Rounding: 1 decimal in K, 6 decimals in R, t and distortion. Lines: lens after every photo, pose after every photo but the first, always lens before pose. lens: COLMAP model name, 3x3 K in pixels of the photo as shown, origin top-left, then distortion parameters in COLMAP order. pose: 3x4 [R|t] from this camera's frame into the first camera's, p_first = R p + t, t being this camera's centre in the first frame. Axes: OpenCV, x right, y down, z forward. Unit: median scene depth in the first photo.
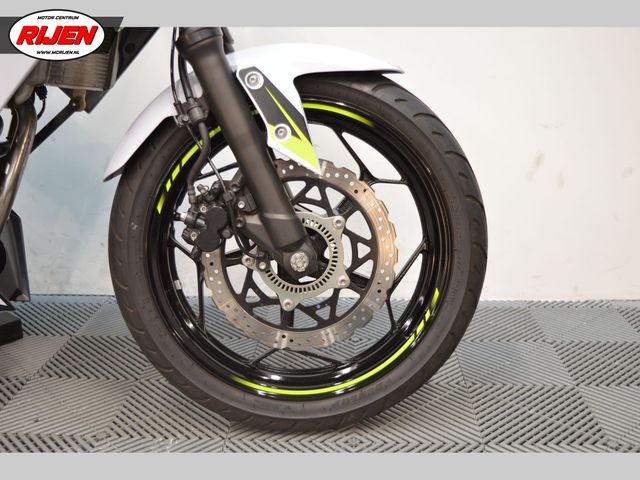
lens RADIAL K [[744.5, 0, 320.0], [0, 744.5, 240.0], [0, 0, 1]] dist [-0.068490, 0.006730]
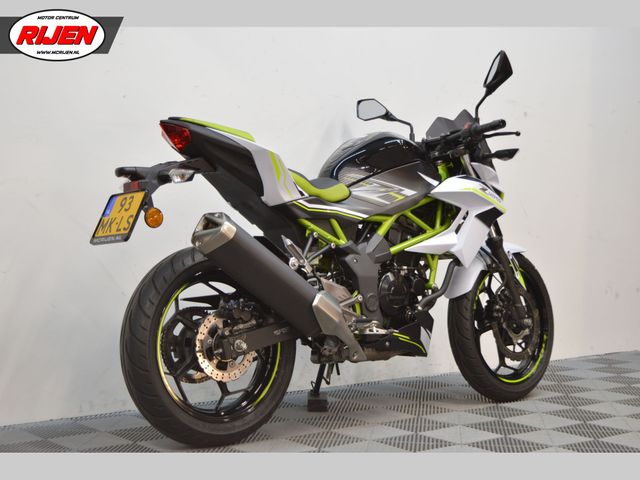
lens RADIAL K [[1152.3, 0, 320.0], [0, 1152.3, 240.0], [0, 0, 1]] dist [-0.004068, -0.014638]
pose [[0.743916, -0.002974, 0.668266, -3.144269], [0.156909, 0.972812, -0.170341, 0.309930], [-0.649591, 0.231577, 0.724157, -1.482284]]
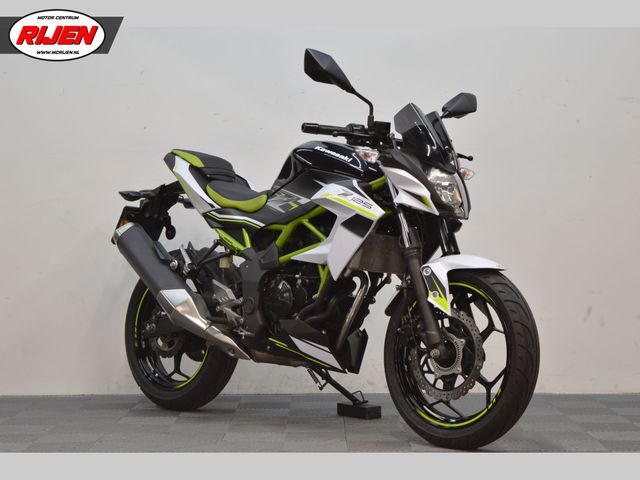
lens RADIAL K [[1458.8, 0, 320.0], [0, 1458.8, 240.0], [0, 0, 1]] dist [0.063830, 0.520089]
pose [[0.734536, 0.014826, -0.678407, 2.493926], [-0.182473, 0.967251, -0.176433, 0.502110], [0.653575, 0.253388, 0.713186, -2.252815]]
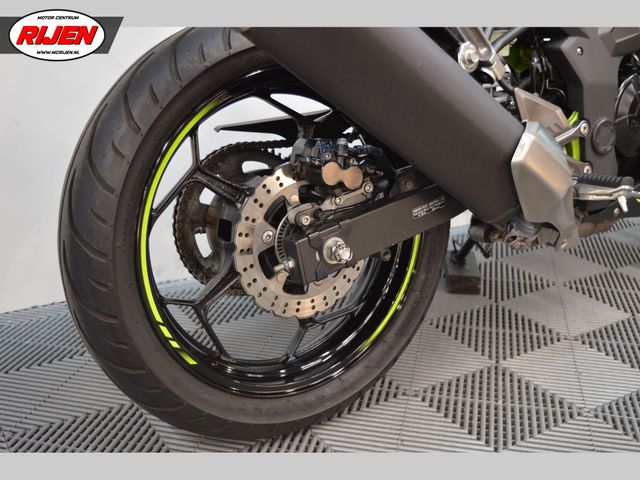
lens RADIAL K [[744.5, 0, 320.0], [0, 744.5, 240.0], [0, 0, 1]] dist [-0.068490, 0.006730]
pose [[0.813646, -0.158202, 0.559421, -1.739802], [0.125892, 0.987376, 0.096123, -0.070623], [-0.567566, -0.007783, 0.823291, 0.255705]]
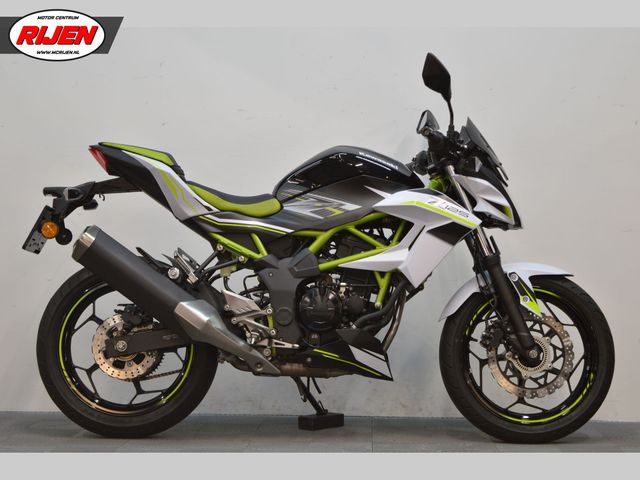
lens RADIAL K [[1458.8, 0, 320.0], [0, 1458.8, 240.0], [0, 0, 1]] dist [0.063830, 0.520089]
pose [[0.999676, 0.020067, 0.015667, -0.733192], [-0.015323, 0.965699, -0.259213, 0.834365], [-0.020331, 0.258889, 0.965693, -3.313036]]
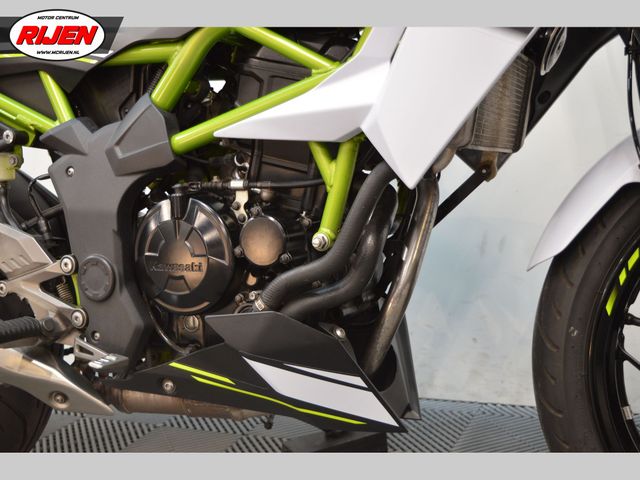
lens RADIAL K [[838.4, 0, 310.5], [0, 838.4, 238.3], [0, 0, 1]] dist [-0.066679, 0.019777]
pose [[0.921768, -0.010935, -0.387589, -0.169273], [-0.025329, 0.995769, -0.088331, -0.031365], [0.386915, 0.091238, 0.917591, 0.128035]]
